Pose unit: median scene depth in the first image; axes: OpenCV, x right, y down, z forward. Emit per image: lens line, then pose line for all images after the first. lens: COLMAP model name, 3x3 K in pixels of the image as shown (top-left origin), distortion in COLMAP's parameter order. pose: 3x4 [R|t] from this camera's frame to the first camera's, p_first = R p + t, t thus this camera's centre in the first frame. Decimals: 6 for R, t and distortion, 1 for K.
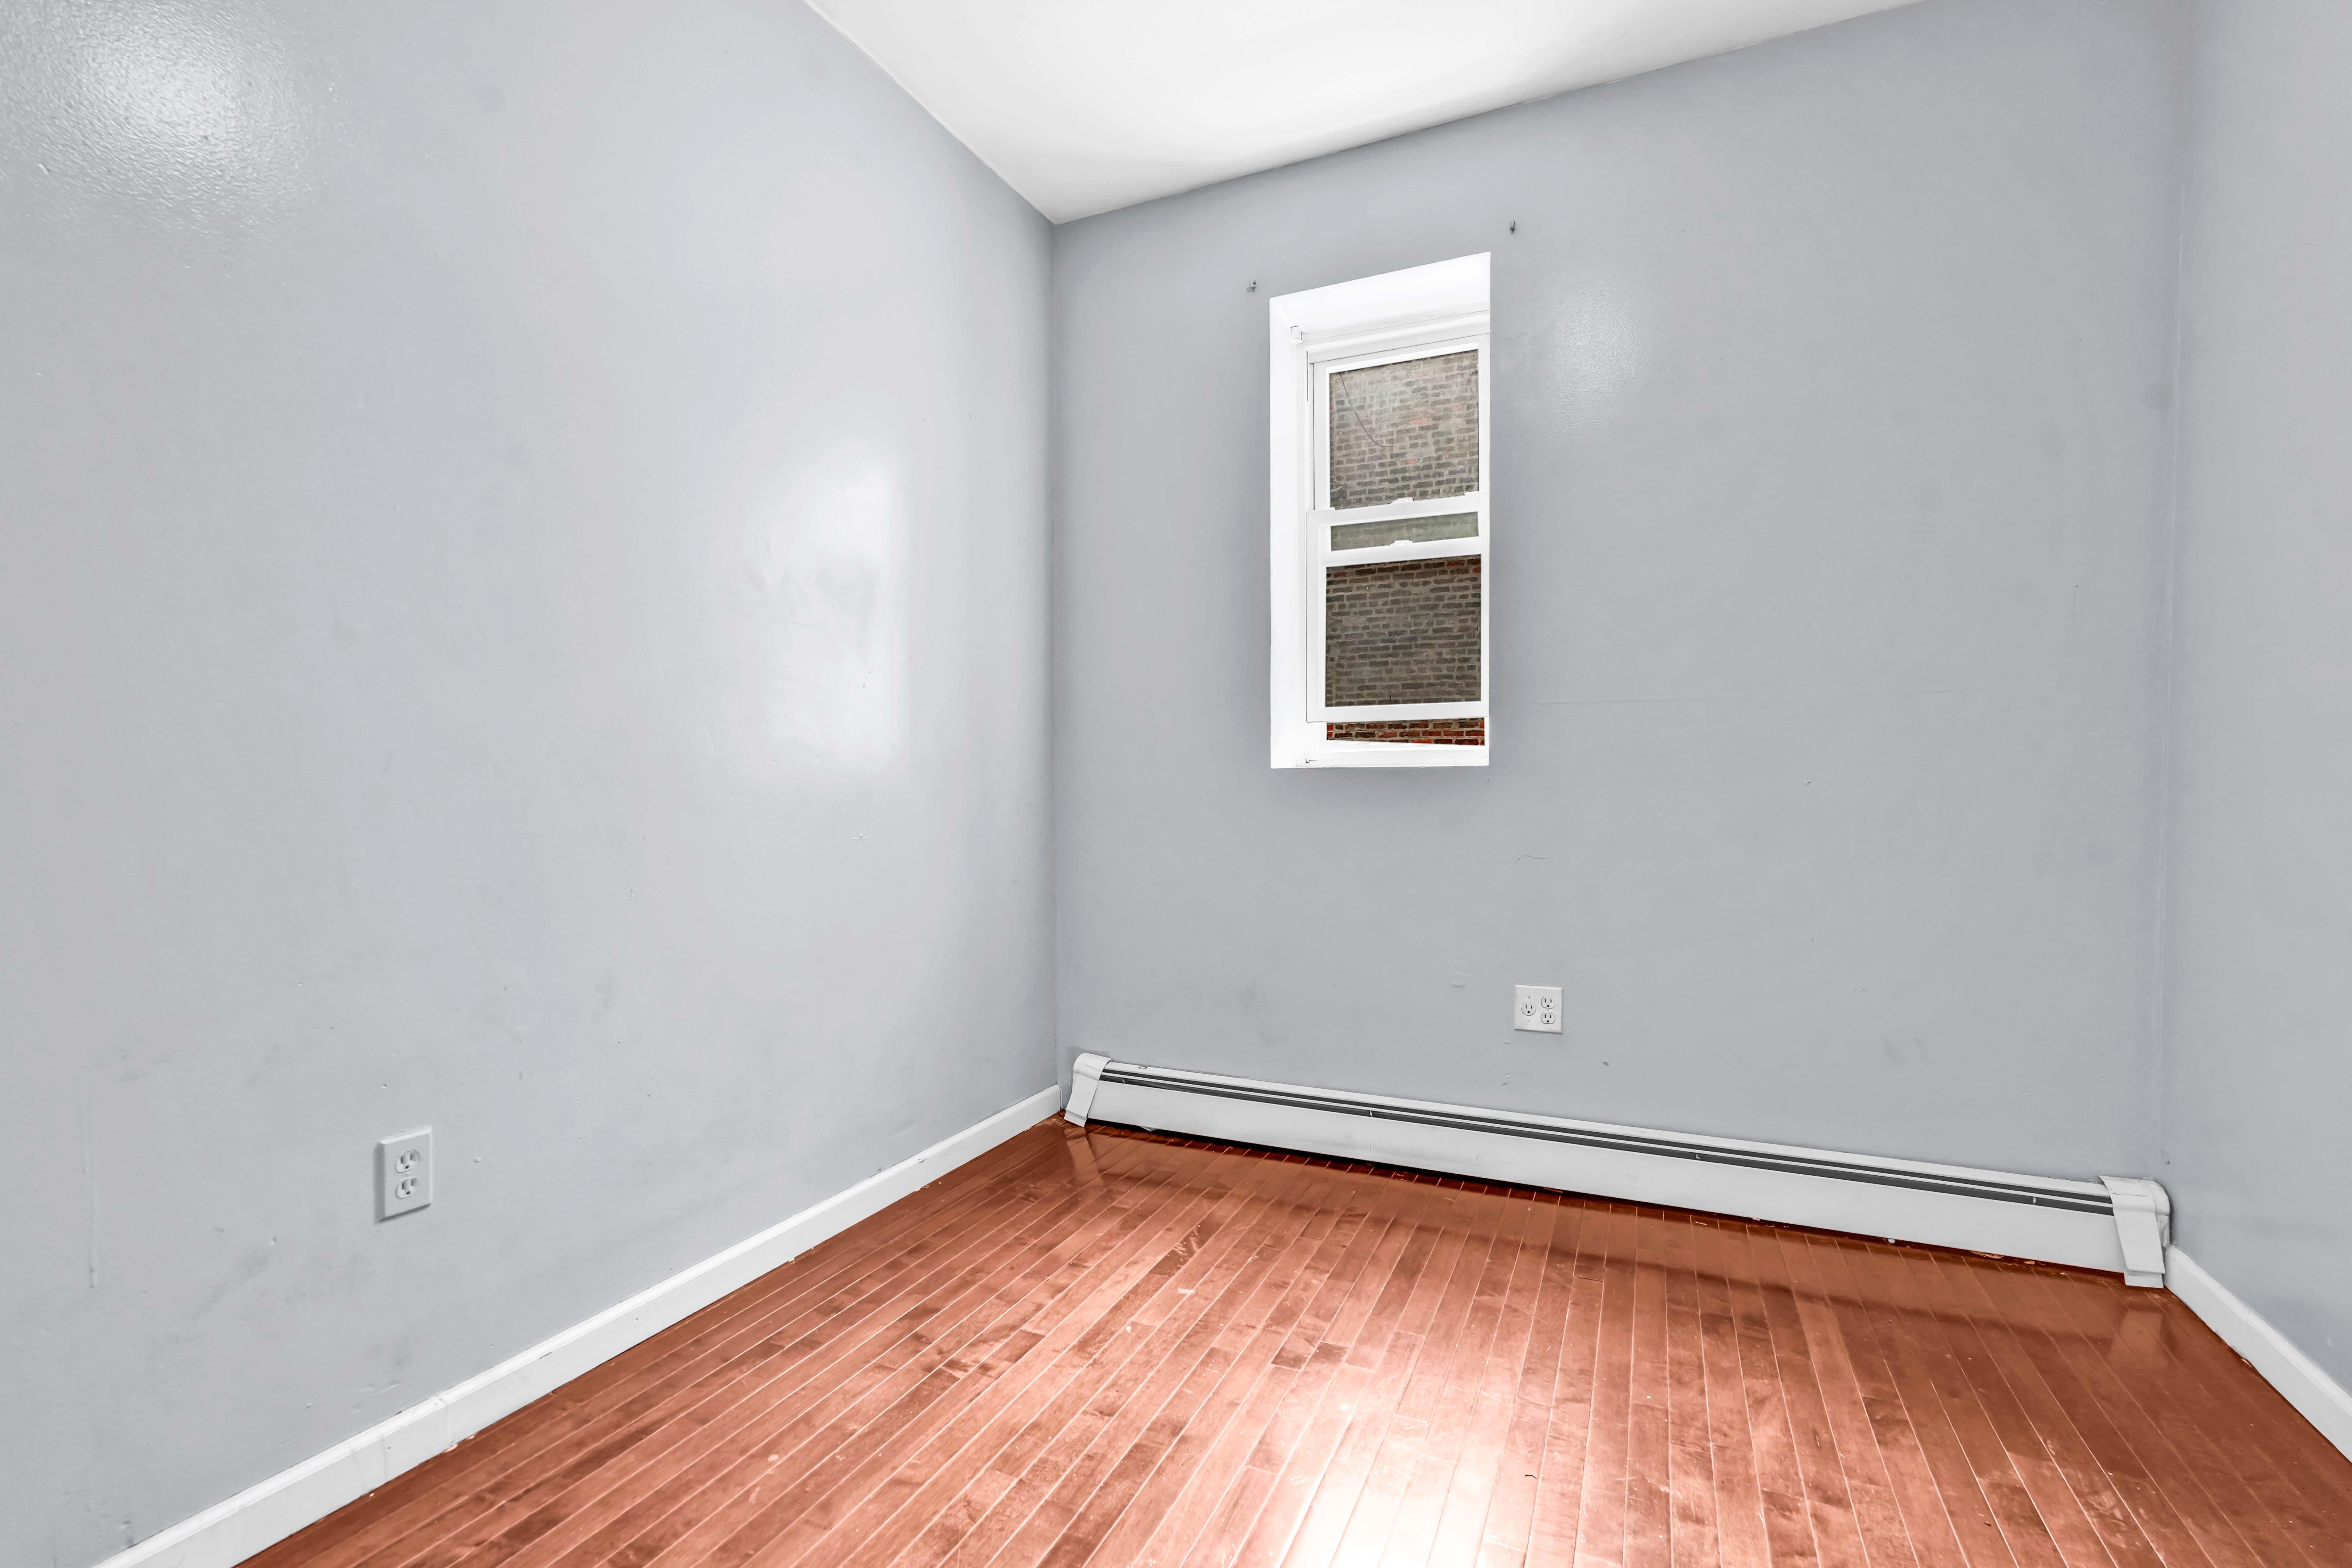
lens RADIAL K [[1047.5, 0, 1179.0], [0, 1047.5, 789.3], [0, 0, 1]] dist [-0.006937, 0.007741]
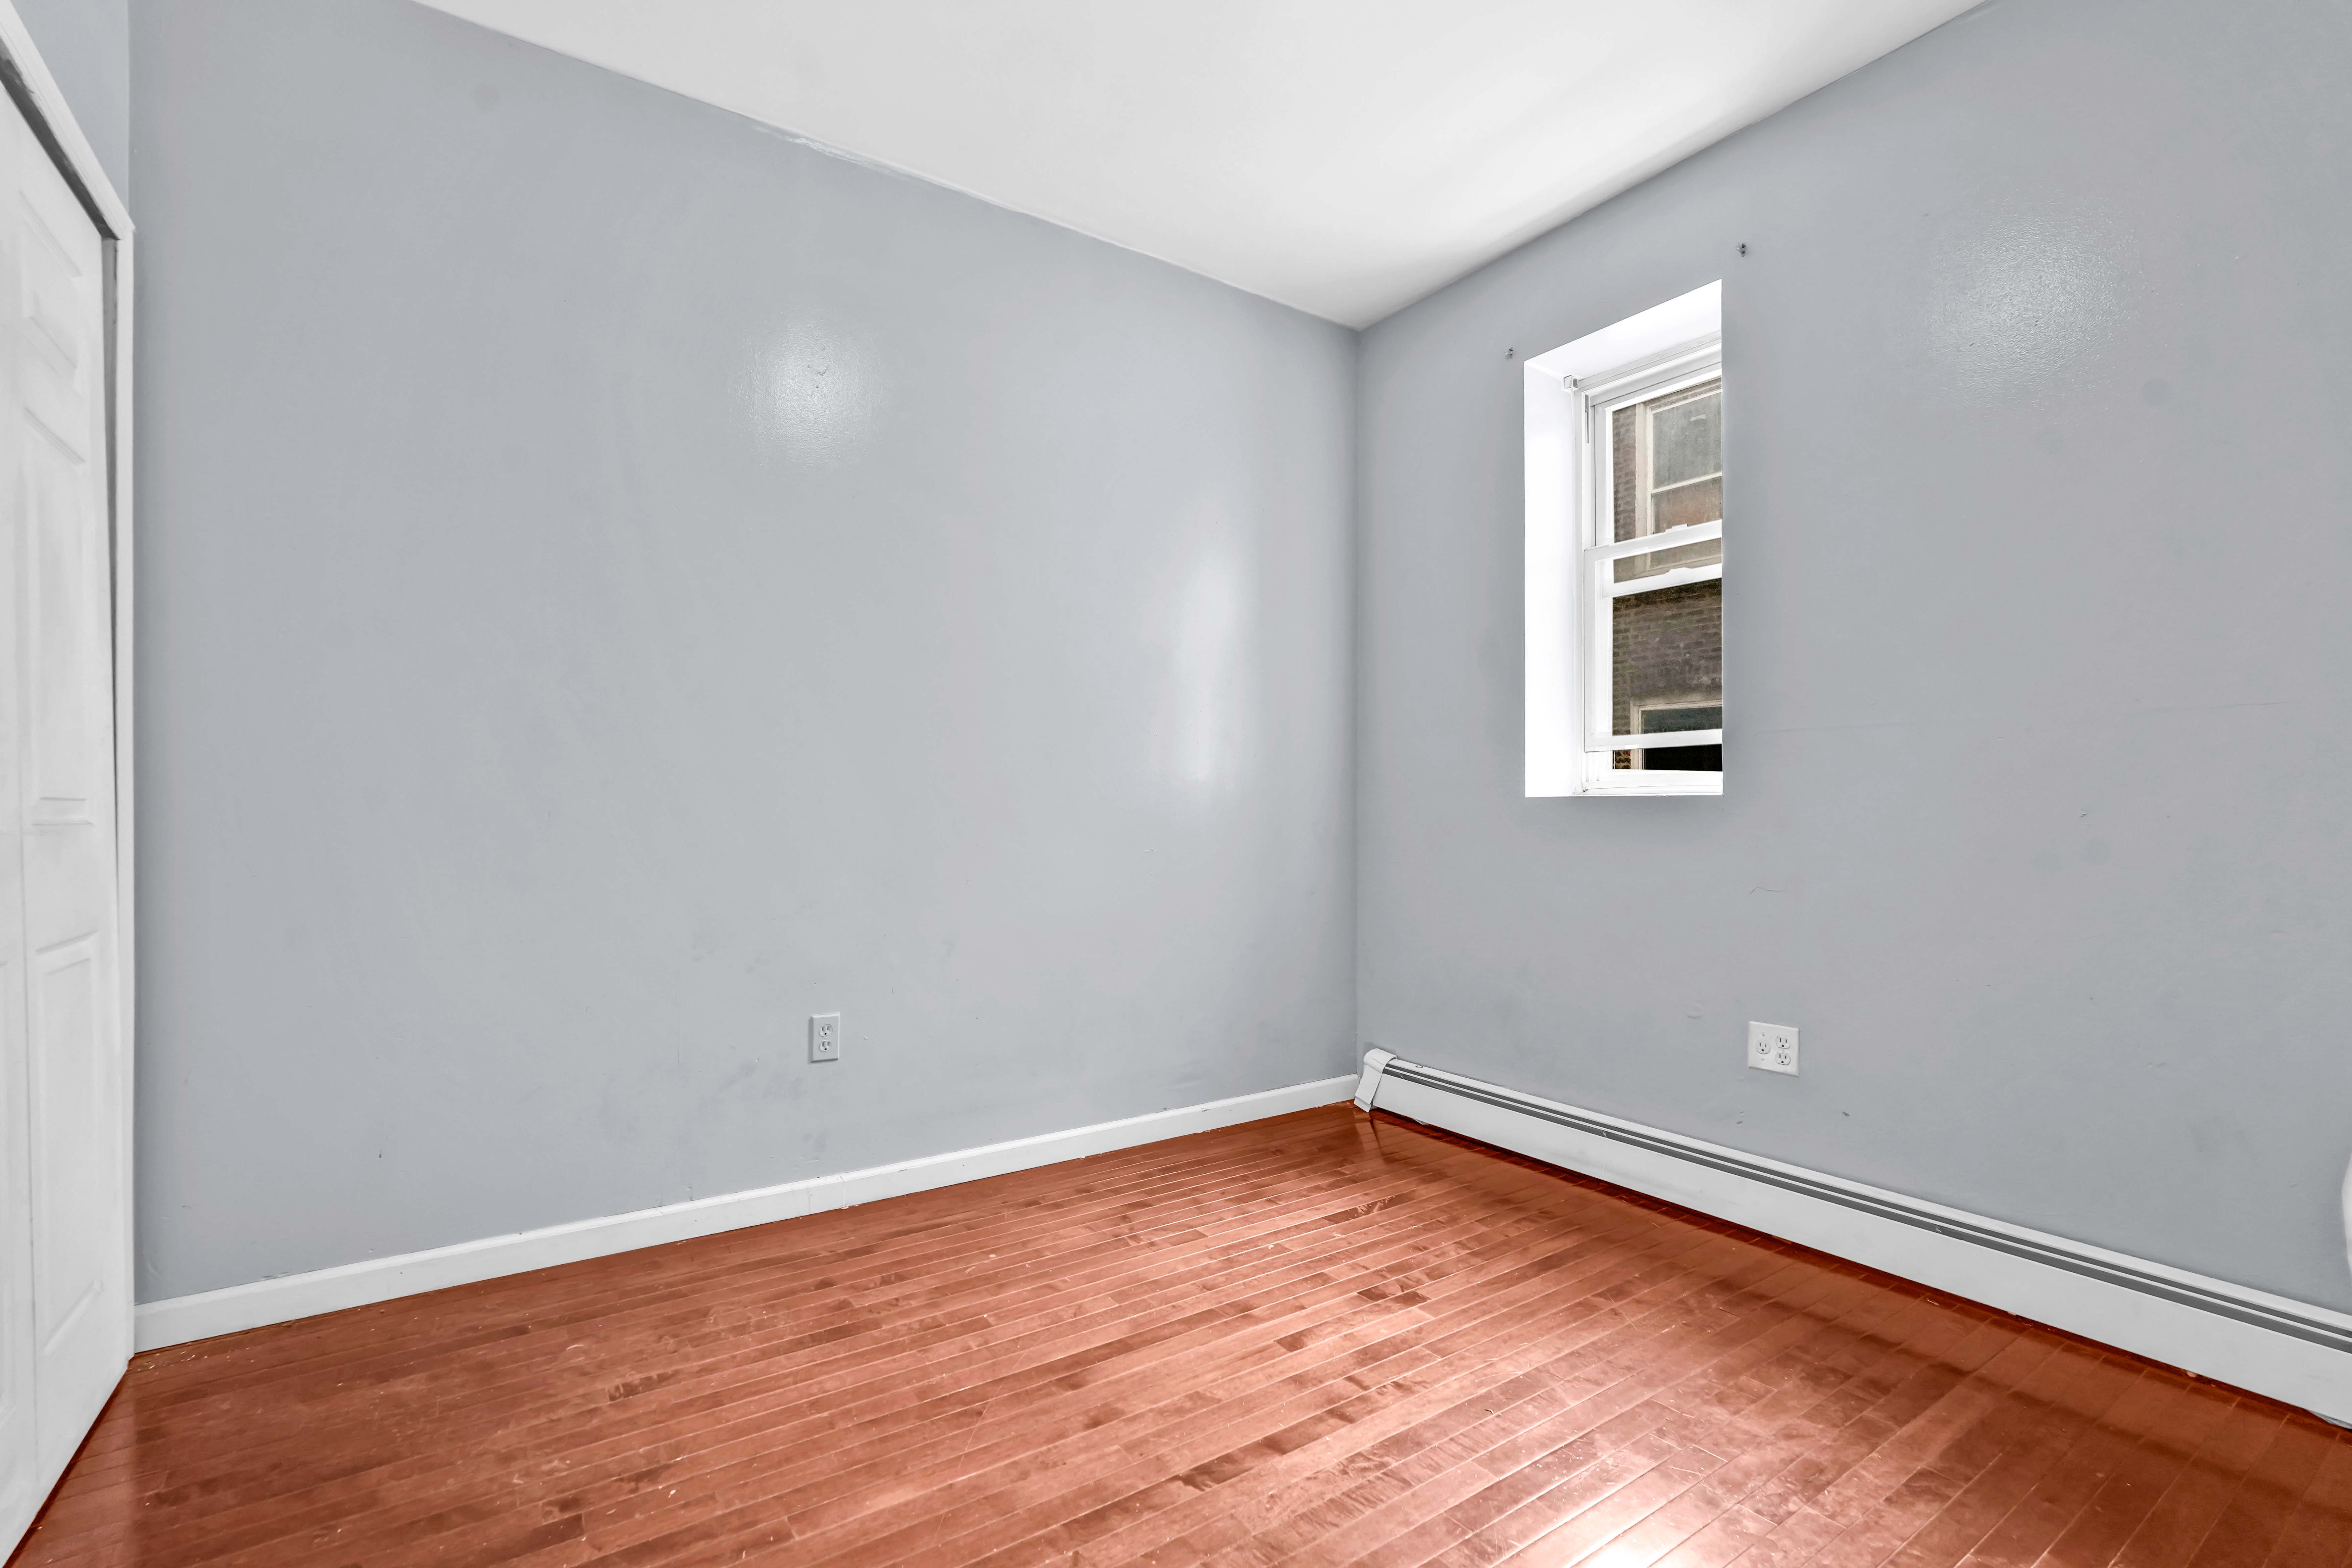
lens RADIAL K [[1047.5, 0, 1178.9], [0, 1047.5, 782.4], [0, 0, 1]] dist [-0.006937, 0.007741]
pose [[0.862213, -0.008448, -0.506476, 0.417288], [-0.007331, 0.999548, -0.029153, -0.001576], [0.506493, 0.028849, 0.861761, -0.125937]]
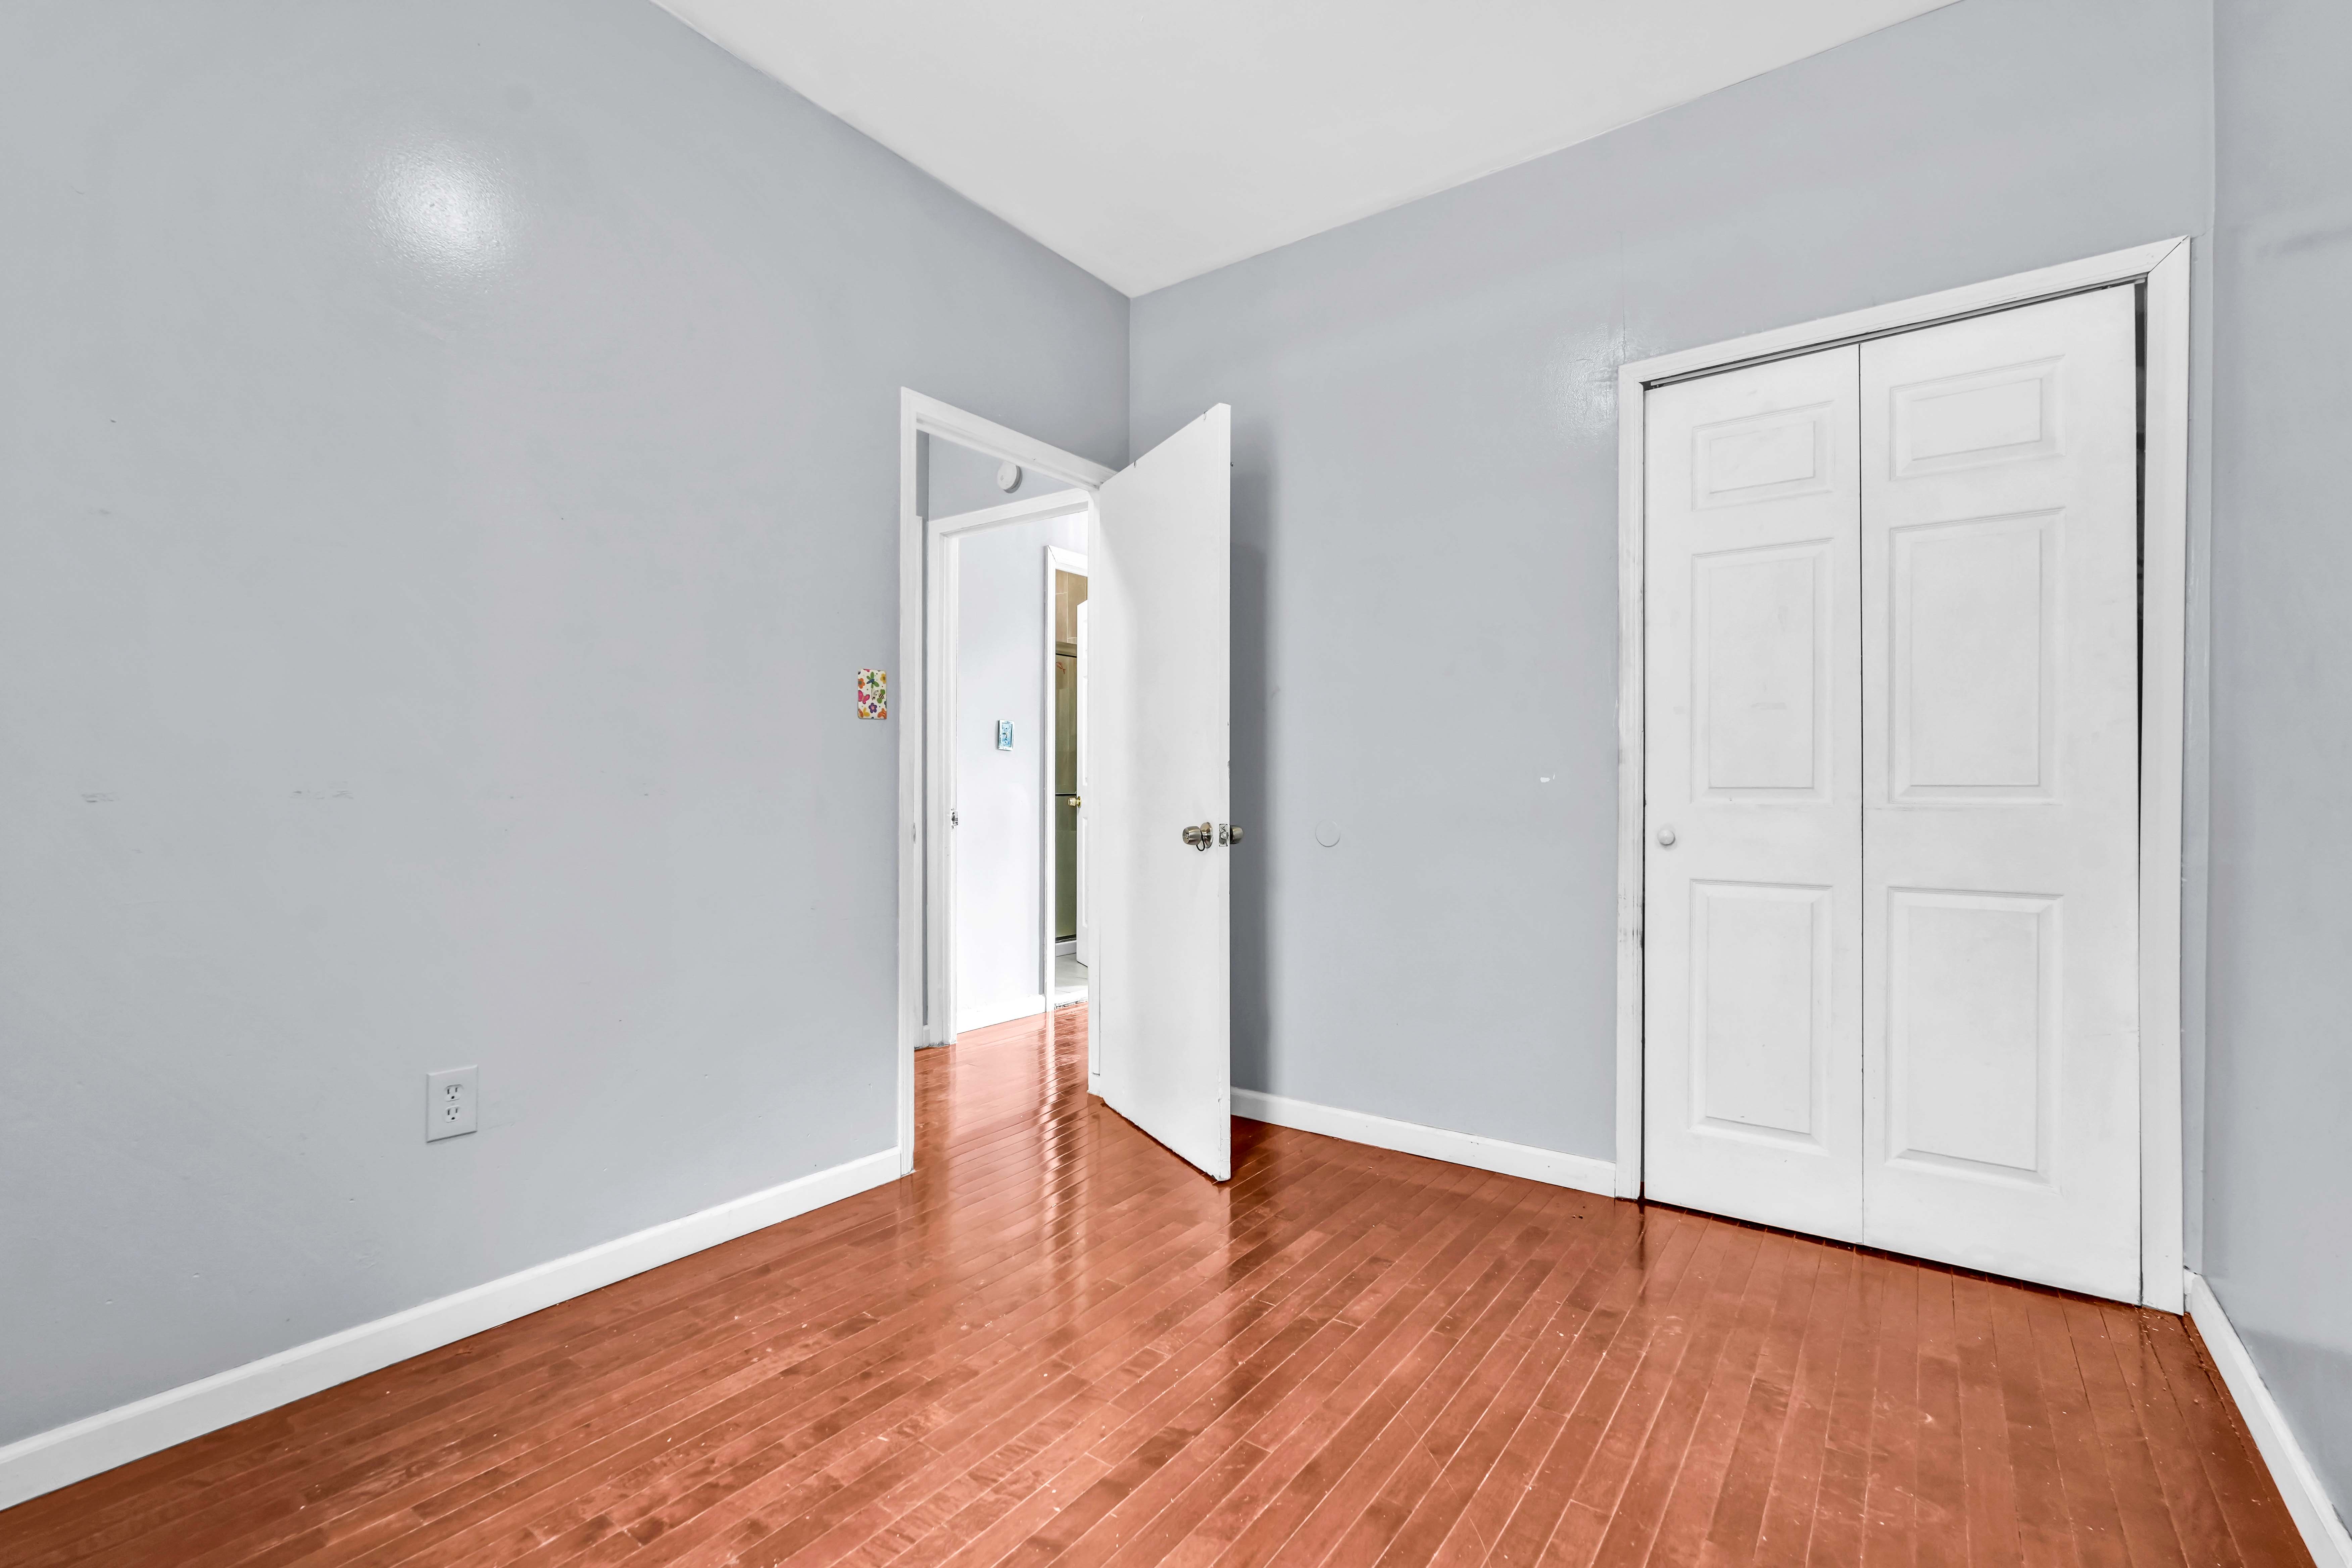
lens RADIAL K [[1047.5, 0, 1176.3], [0, 1047.5, 784.4], [0, 0, 1]] dist [-0.006937, 0.007741]
pose [[-0.980283, 0.004028, 0.197559, -0.067373], [0.003656, 0.999991, -0.002247, -0.008854], [-0.197566, -0.001481, -0.980288, 1.186759]]
